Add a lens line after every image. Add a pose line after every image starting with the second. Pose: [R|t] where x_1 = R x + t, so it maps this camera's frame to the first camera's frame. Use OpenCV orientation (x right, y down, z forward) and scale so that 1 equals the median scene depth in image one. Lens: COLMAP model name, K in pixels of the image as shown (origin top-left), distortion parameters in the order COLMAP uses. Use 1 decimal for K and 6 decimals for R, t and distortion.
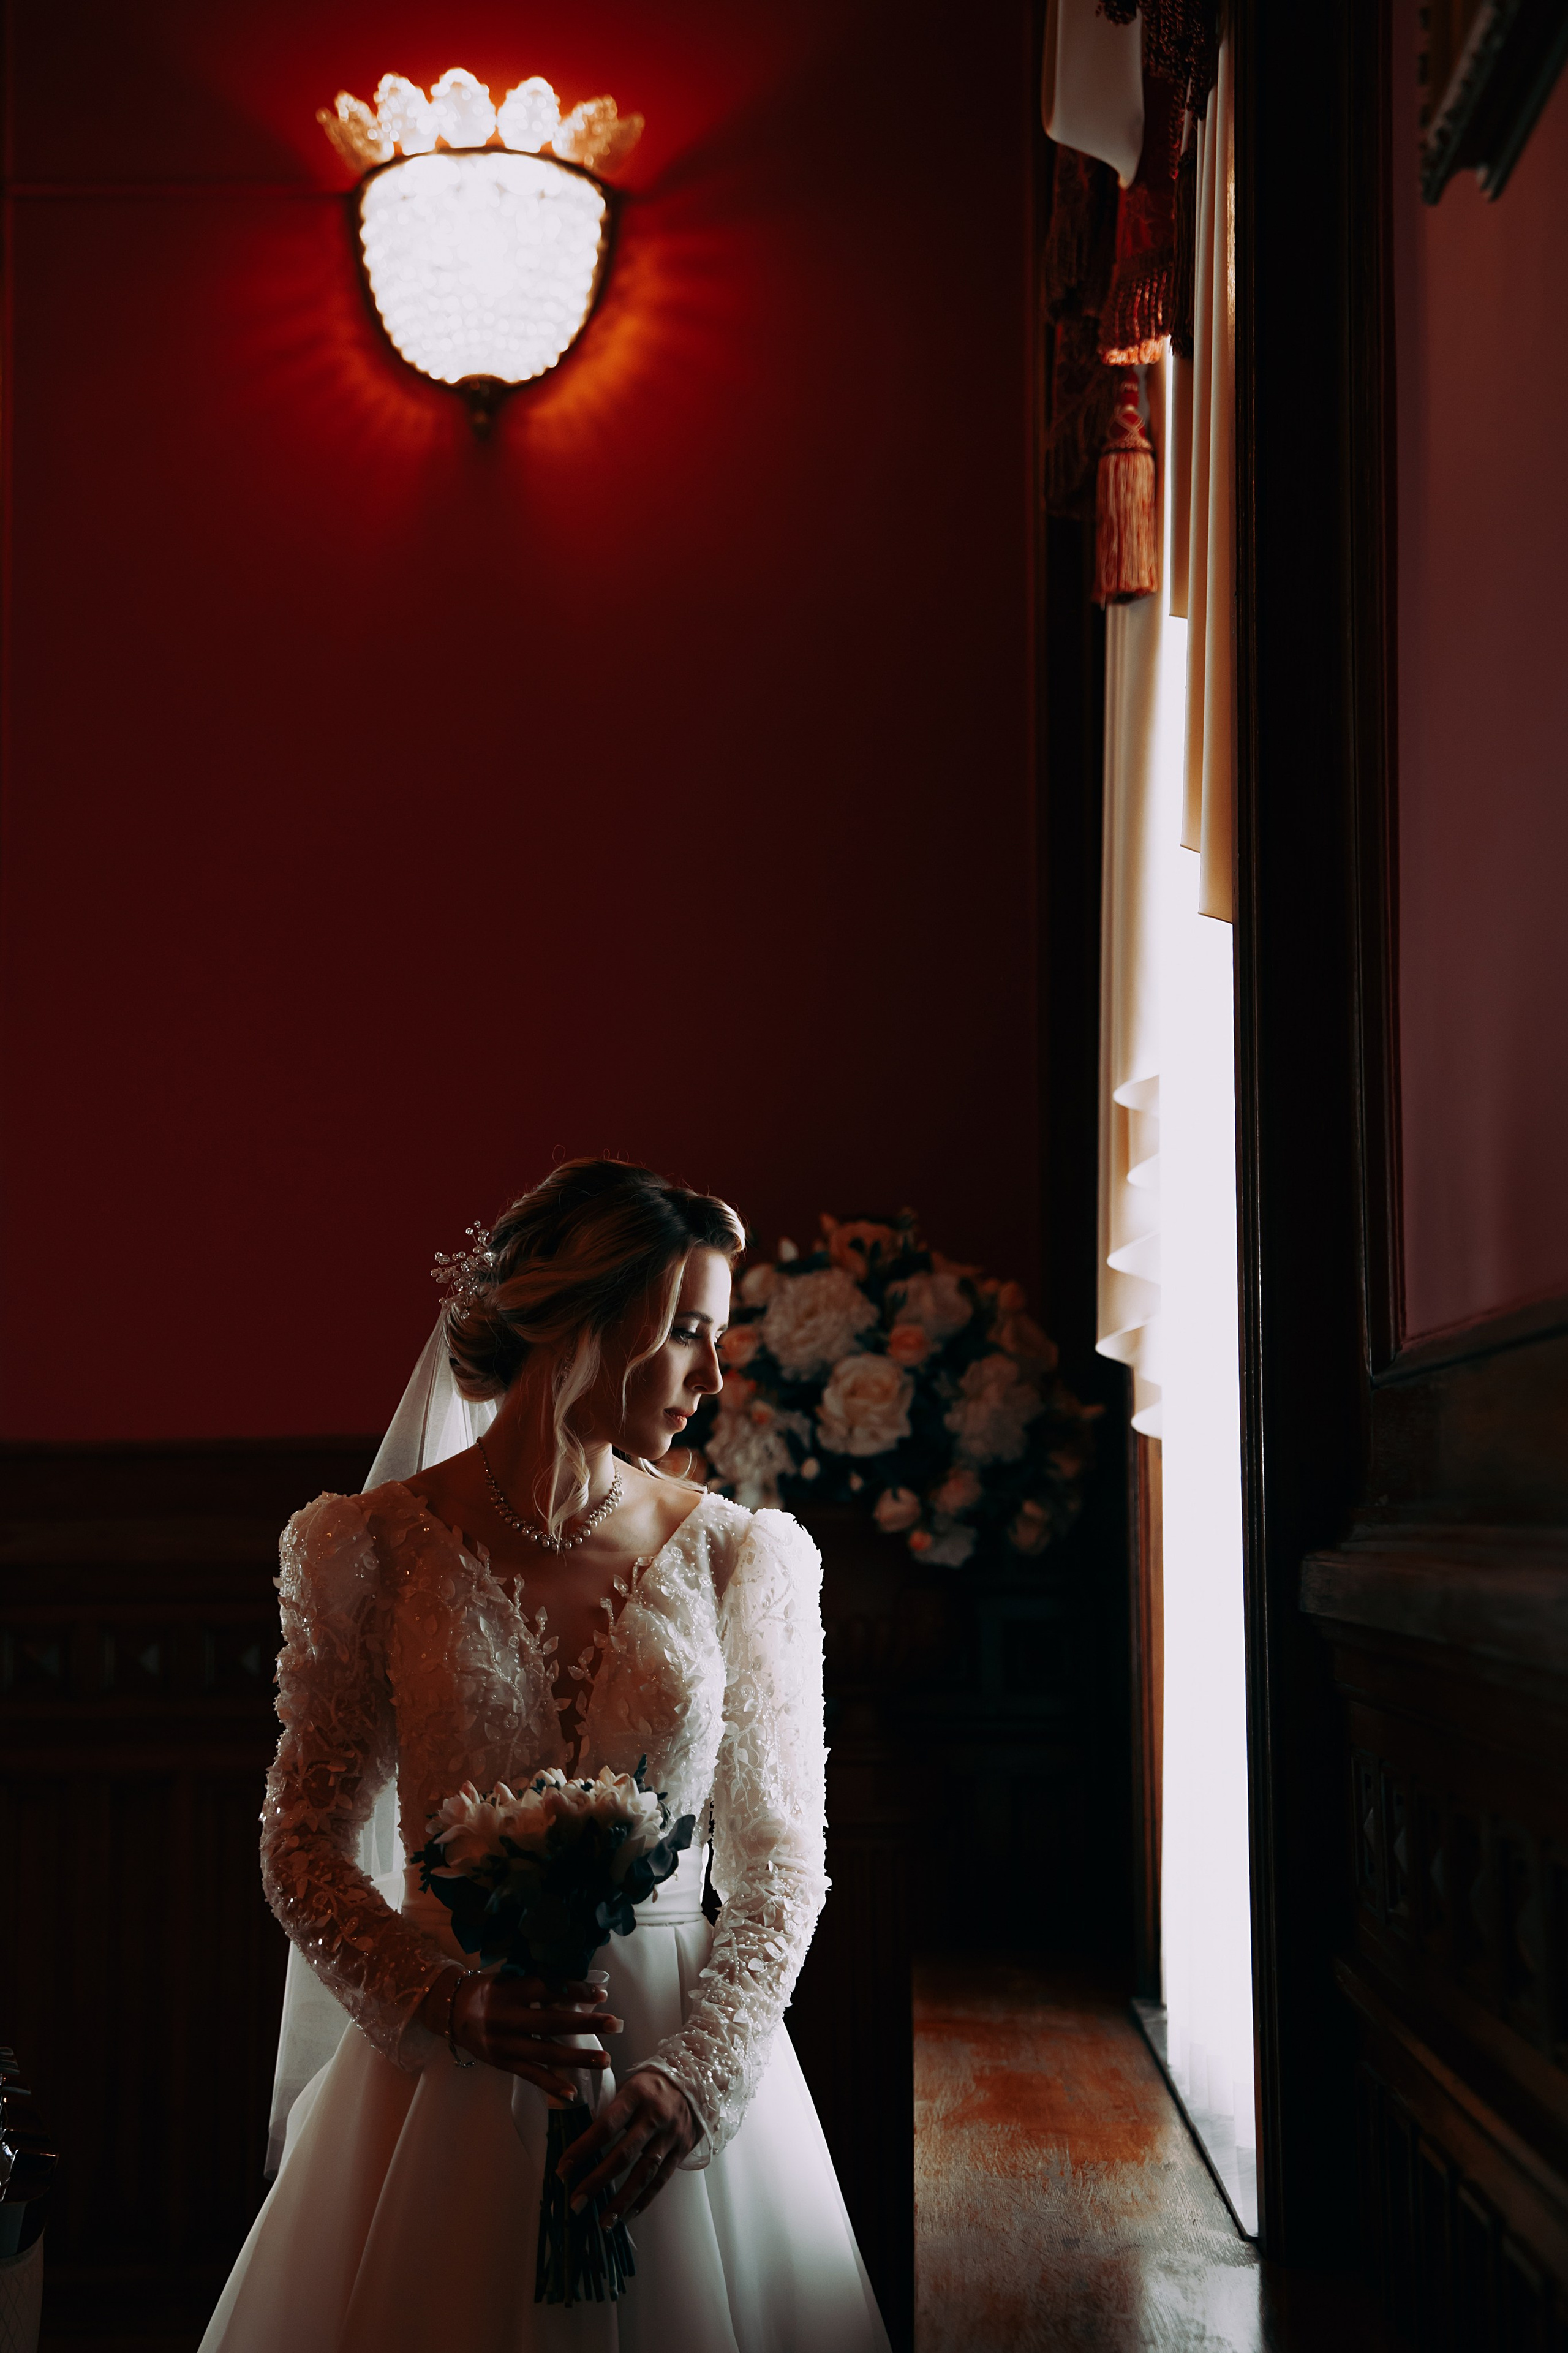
lens RADIAL K [[3774.3, 0, 784.0], [0, 3774.3, 1176.5], [0, 0, 1]] dist [0.173683, 0.104498]
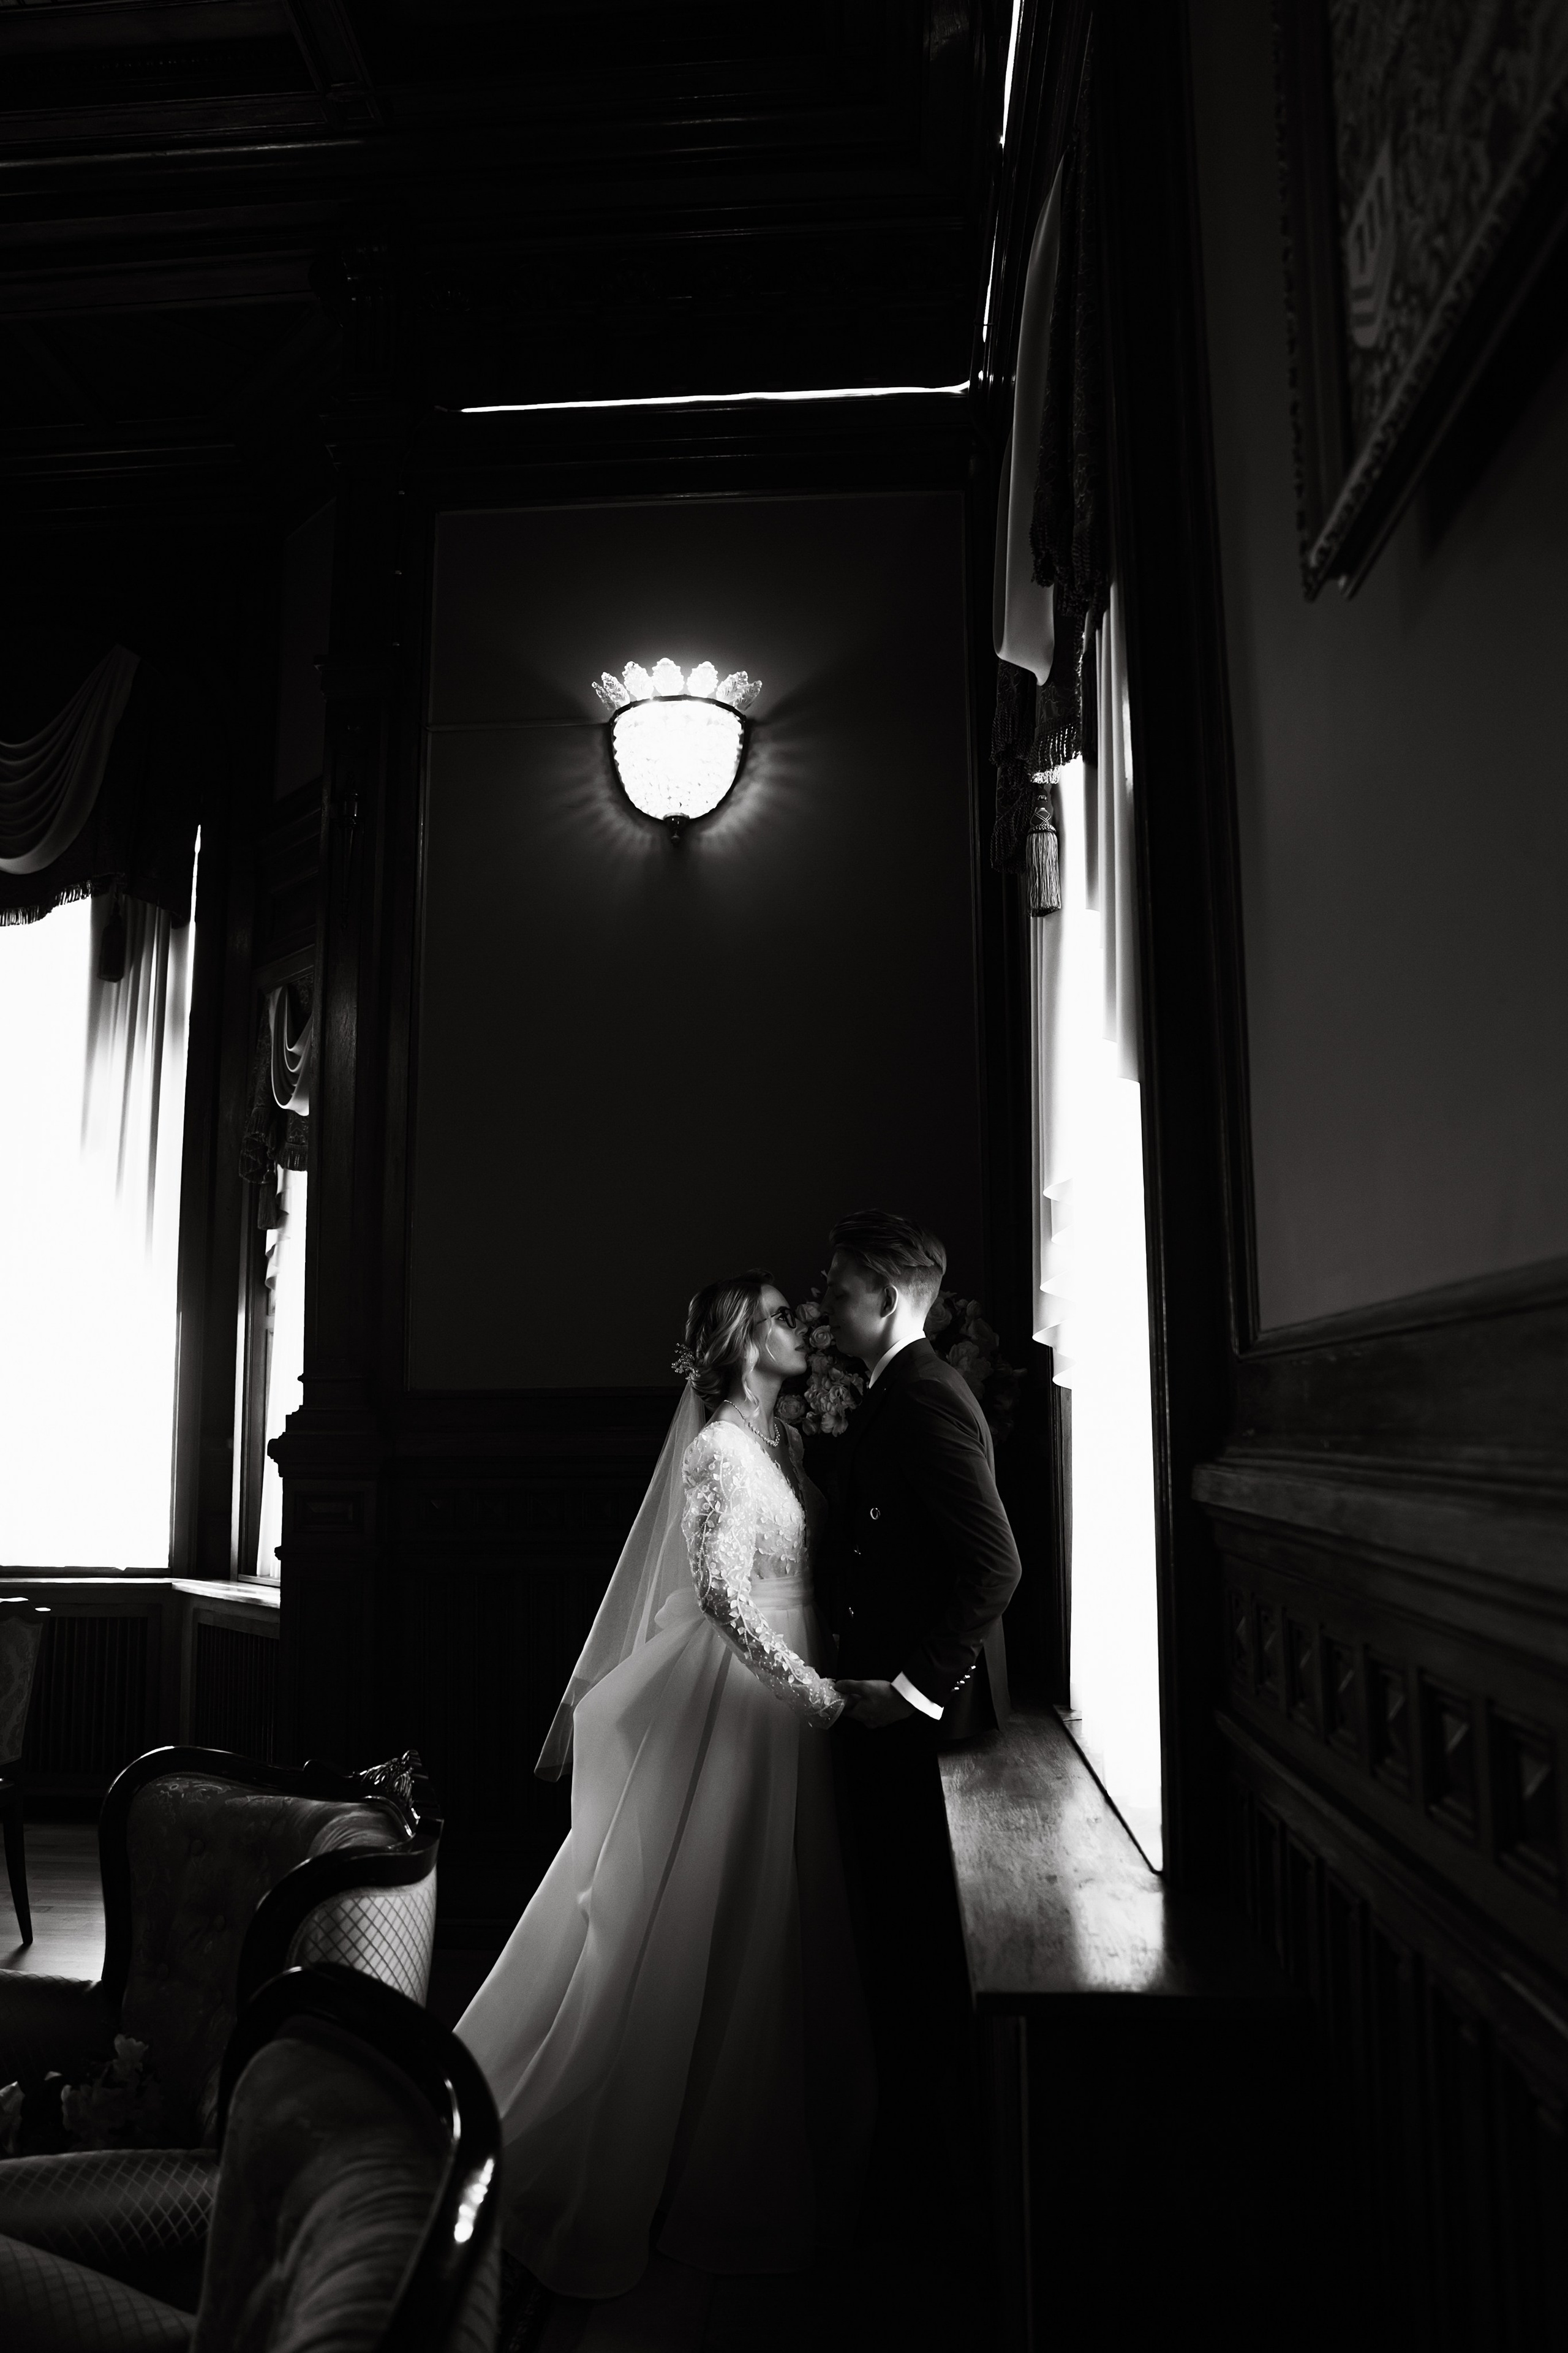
lens RADIAL K [[1890.7, 0, 784.0], [0, 1890.7, 1140.5], [0, 0, 1]] dist [-0.129611, 0.104067]
pose [[0.999807, -0.008181, -0.017887, -0.013532], [0.007146, 0.998340, -0.057148, 0.002901], [0.018325, 0.057009, 0.998205, 0.103534]]
